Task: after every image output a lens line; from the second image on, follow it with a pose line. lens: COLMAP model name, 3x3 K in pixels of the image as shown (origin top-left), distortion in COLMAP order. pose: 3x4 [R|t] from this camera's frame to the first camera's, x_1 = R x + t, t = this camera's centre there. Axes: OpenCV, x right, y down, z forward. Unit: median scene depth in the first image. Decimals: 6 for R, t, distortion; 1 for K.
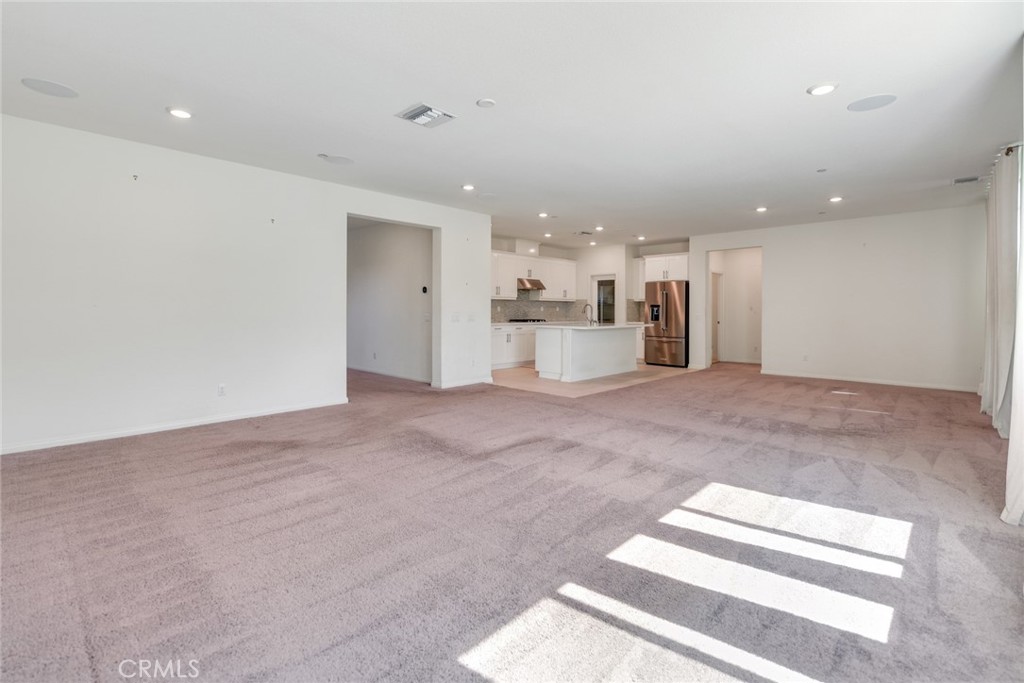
lens RADIAL K [[459.2, 0, 508.2], [0, 459.2, 330.8], [0, 0, 1]] dist [-0.000998, -0.000312]
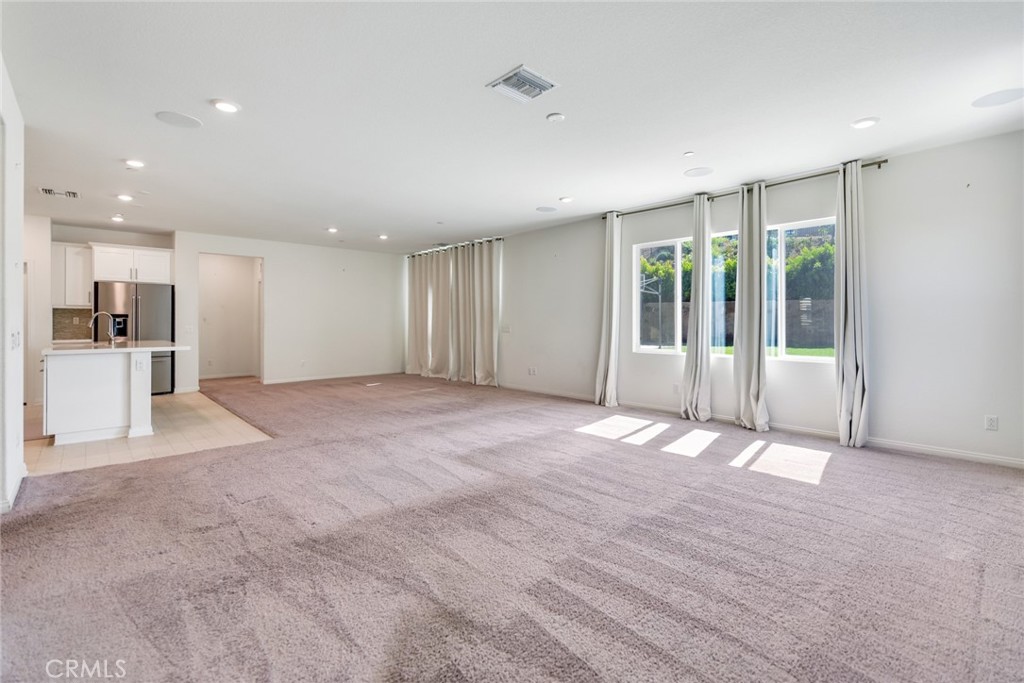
lens RADIAL K [[459.2, 0, 508.2], [0, 459.2, 330.8], [0, 0, 1]] dist [-0.000998, -0.000312]
pose [[0.062656, -0.023121, 0.997767, -0.428772], [0.045644, 0.998752, 0.020277, -0.020731], [-0.996991, 0.044272, 0.063634, 0.417228]]
